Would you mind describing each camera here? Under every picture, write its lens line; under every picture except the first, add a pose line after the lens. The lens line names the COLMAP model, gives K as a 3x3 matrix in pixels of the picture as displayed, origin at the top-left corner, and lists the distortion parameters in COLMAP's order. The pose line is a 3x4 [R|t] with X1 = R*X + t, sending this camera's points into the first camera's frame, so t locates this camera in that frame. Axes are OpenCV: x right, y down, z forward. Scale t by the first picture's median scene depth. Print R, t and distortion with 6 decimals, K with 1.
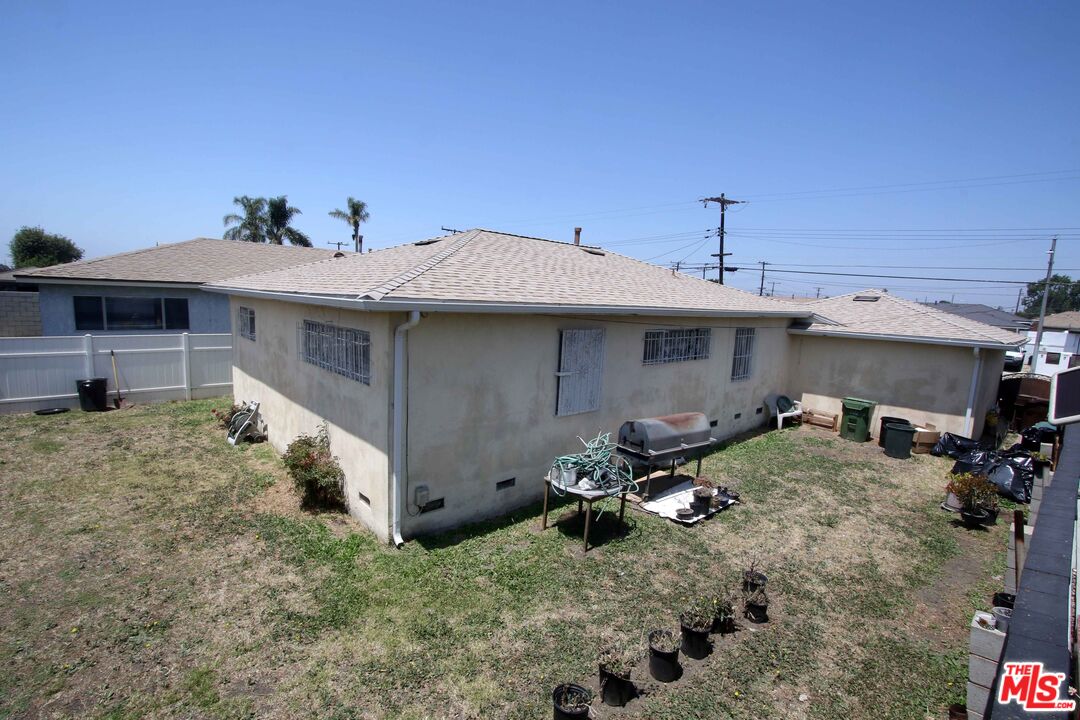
lens RADIAL K [[499.5, 0, 538.9], [0, 499.5, 363.3], [0, 0, 1]] dist [-0.014341, 0.001522]
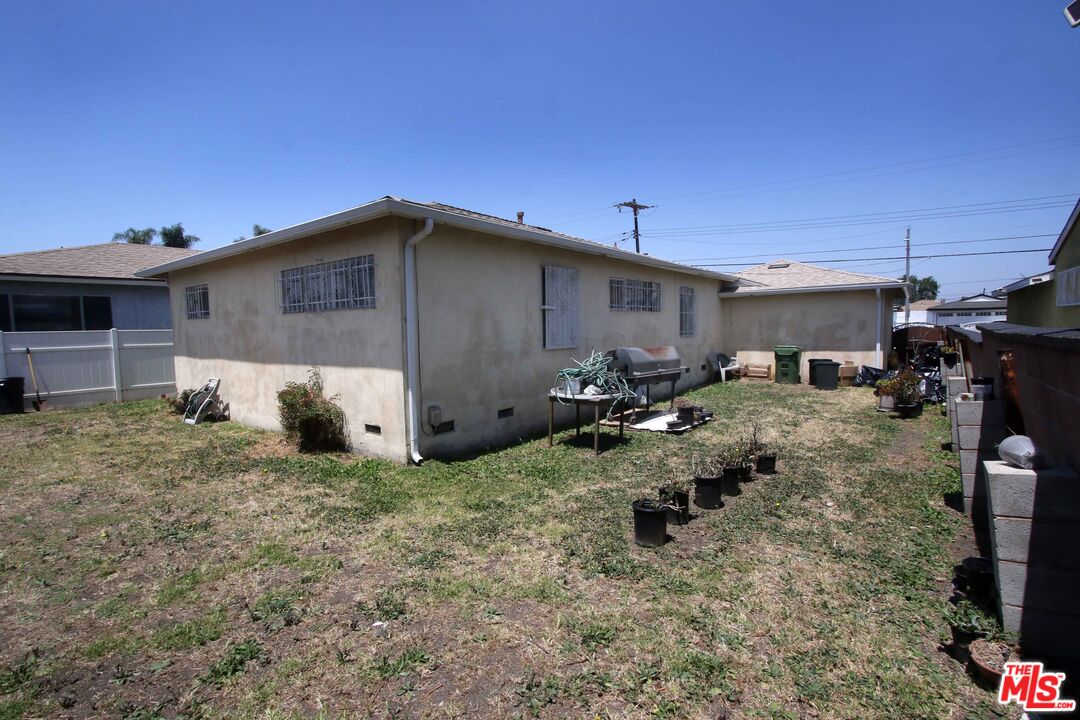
lens RADIAL K [[499.5, 0, 534.8], [0, 499.5, 357.3], [0, 0, 1]] dist [-0.014341, 0.001522]
pose [[0.984616, -0.076597, 0.157049, -0.145494], [0.087048, 0.994349, -0.060770, 0.178617], [-0.151507, 0.073506, 0.985719, -0.023505]]
